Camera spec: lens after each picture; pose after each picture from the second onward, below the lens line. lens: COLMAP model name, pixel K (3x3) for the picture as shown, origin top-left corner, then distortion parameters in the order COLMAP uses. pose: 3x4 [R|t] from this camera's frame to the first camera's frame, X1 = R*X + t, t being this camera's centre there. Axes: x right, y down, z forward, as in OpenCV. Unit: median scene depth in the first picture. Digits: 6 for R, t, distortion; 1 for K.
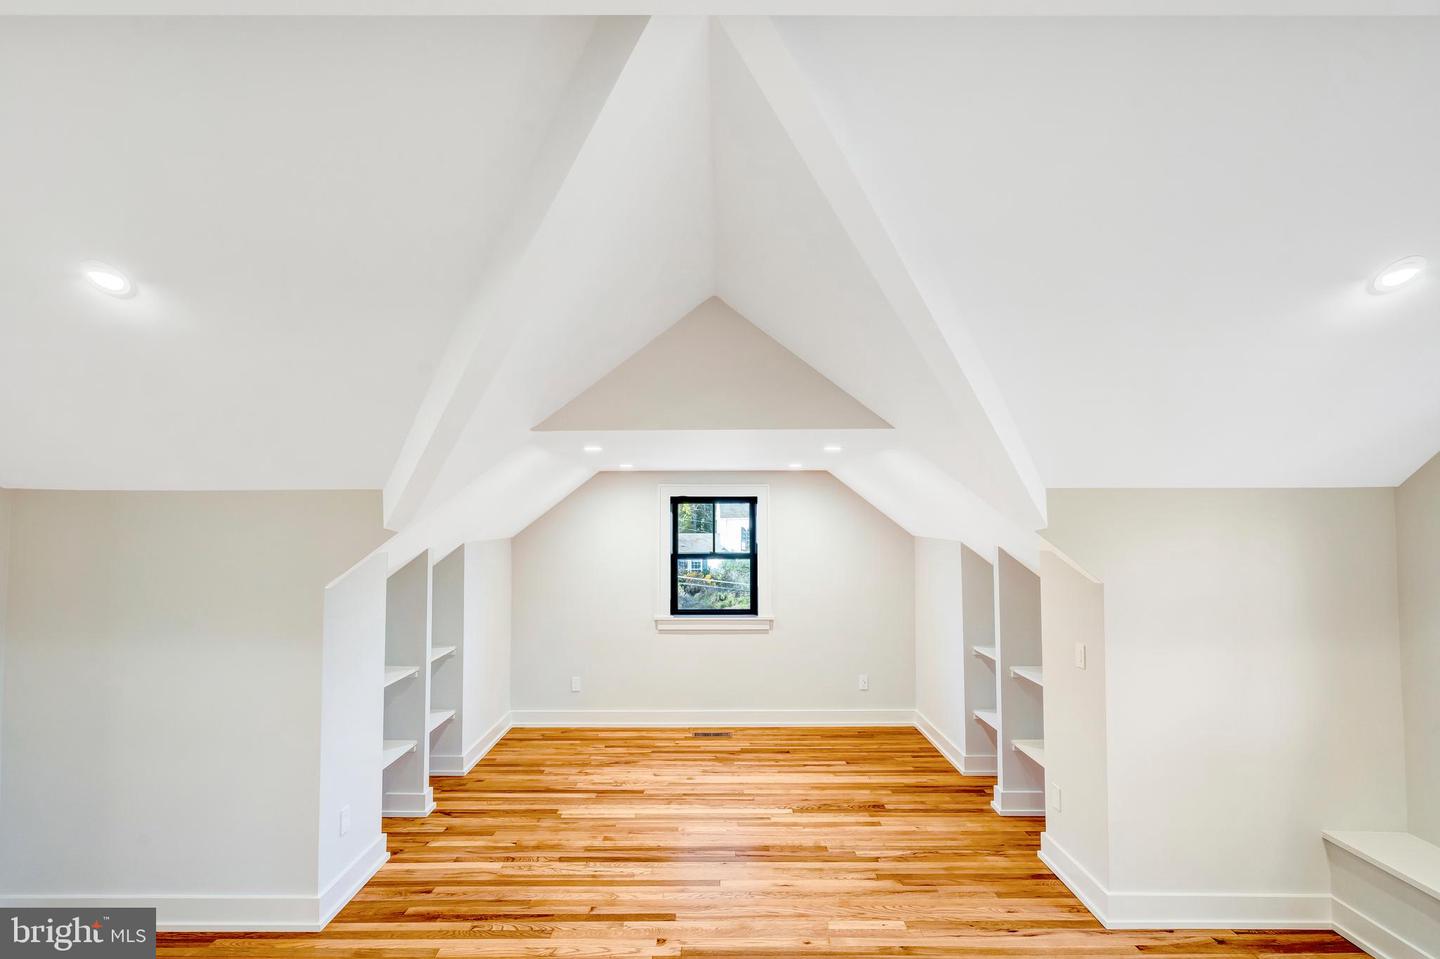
lens RADIAL K [[659.2, 0, 716.8], [0, 659.2, 502.4], [0, 0, 1]] dist [-0.001609, 0.000562]
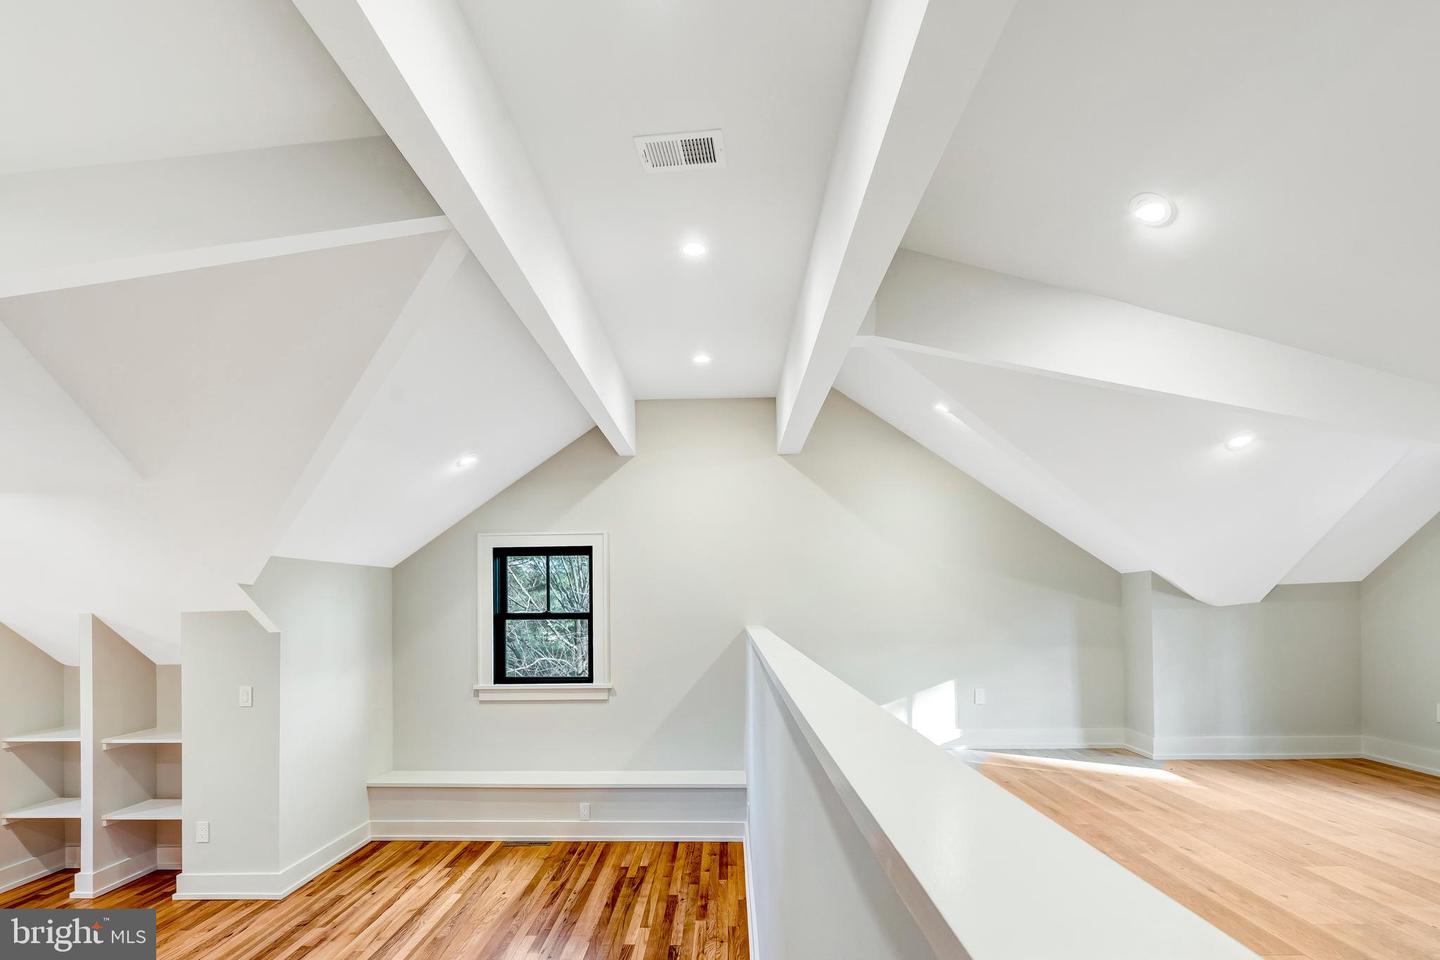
lens RADIAL K [[689.2, 0, 716.0], [0, 689.2, 602.8], [0, 0, 1]] dist [-0.004188, -0.000717]
pose [[0.019396, 0.005601, 0.999796, -0.522999], [-0.017550, 0.999832, -0.005261, 0.039568], [-0.999658, -0.017444, 0.019491, 0.090486]]
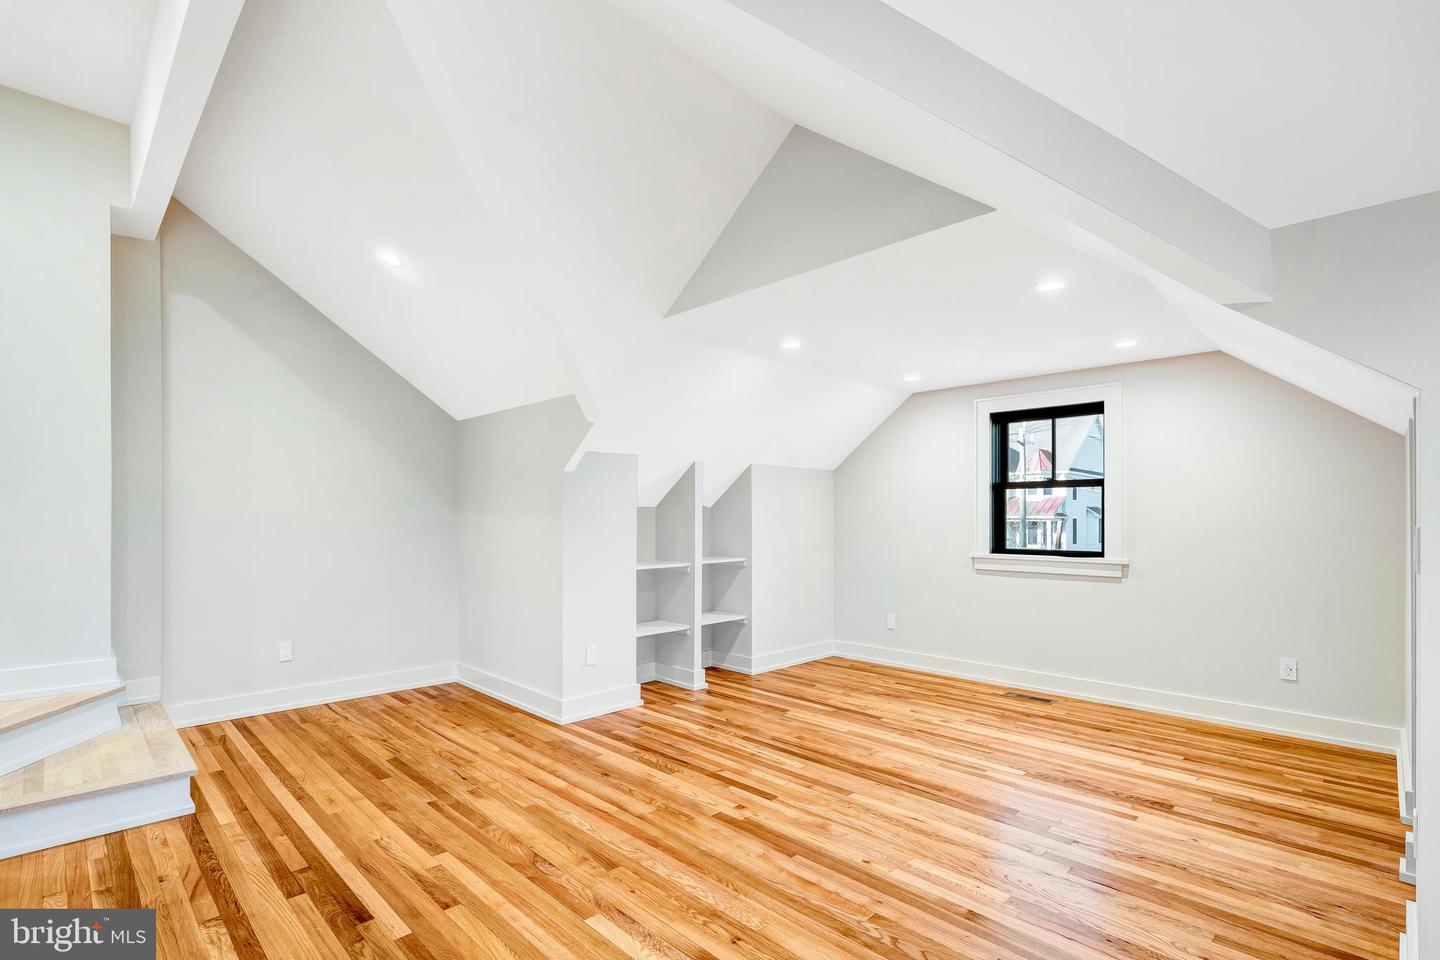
lens RADIAL K [[677.8, 0, 707.3], [0, 677.8, 519.8], [0, 0, 1]] dist [-0.002075, 0.000569]
pose [[0.697282, 0.004402, -0.716784, 0.418516], [0.015172, 0.999666, 0.020898, 0.144363], [0.716637, -0.025447, 0.696982, 0.180229]]
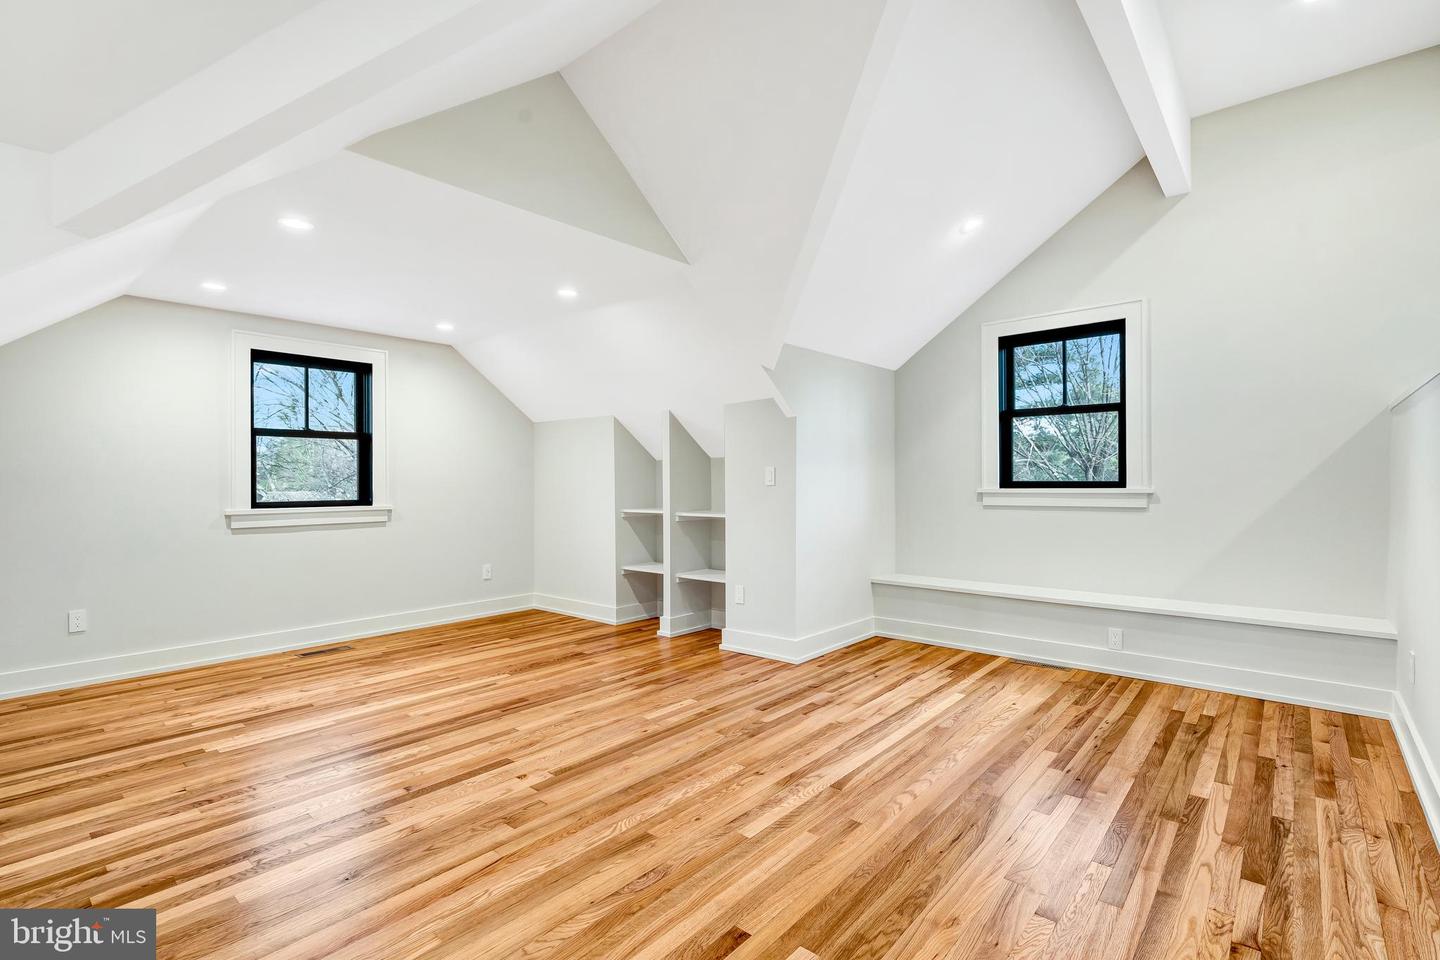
lens RADIAL K [[667.7, 0, 722.3], [0, 667.7, 485.8], [0, 0, 1]] dist [-0.002561, 0.001183]
pose [[0.654083, -0.008170, 0.756379, -0.403738], [-0.012492, 0.999689, 0.021601, 0.169549], [-0.756320, -0.023577, 0.653777, 0.144031]]
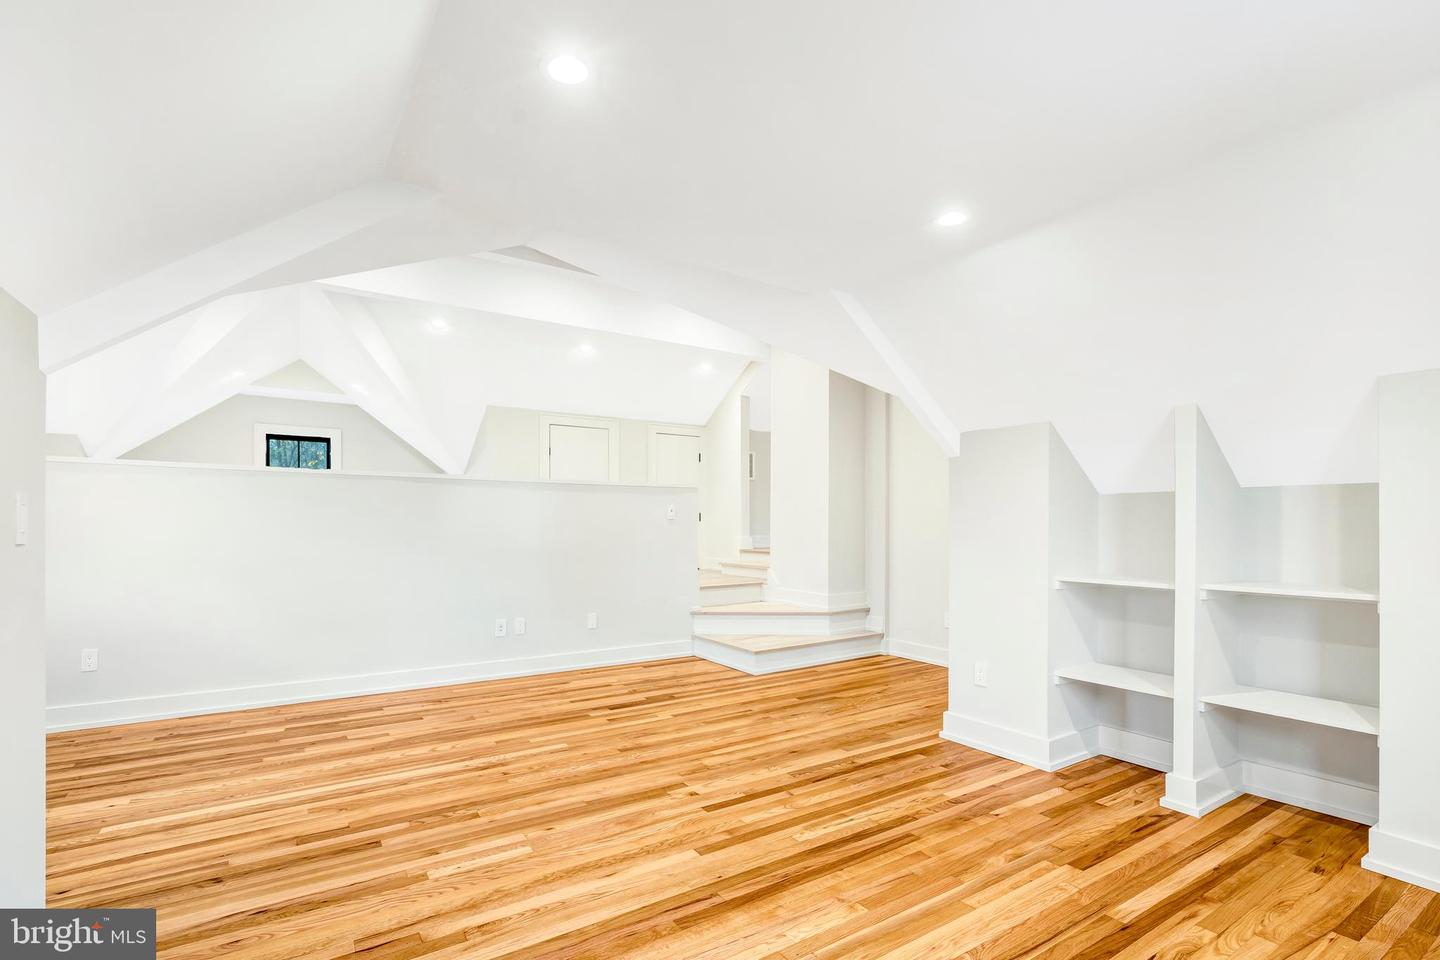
lens RADIAL K [[677.8, 0, 707.3], [0, 677.8, 519.8], [0, 0, 1]] dist [-0.002075, 0.000569]
pose [[-0.846228, -0.000590, -0.532821, 0.302083], [0.014435, 0.999607, -0.024032, 0.190682], [0.532626, -0.028028, -0.845887, 1.290563]]
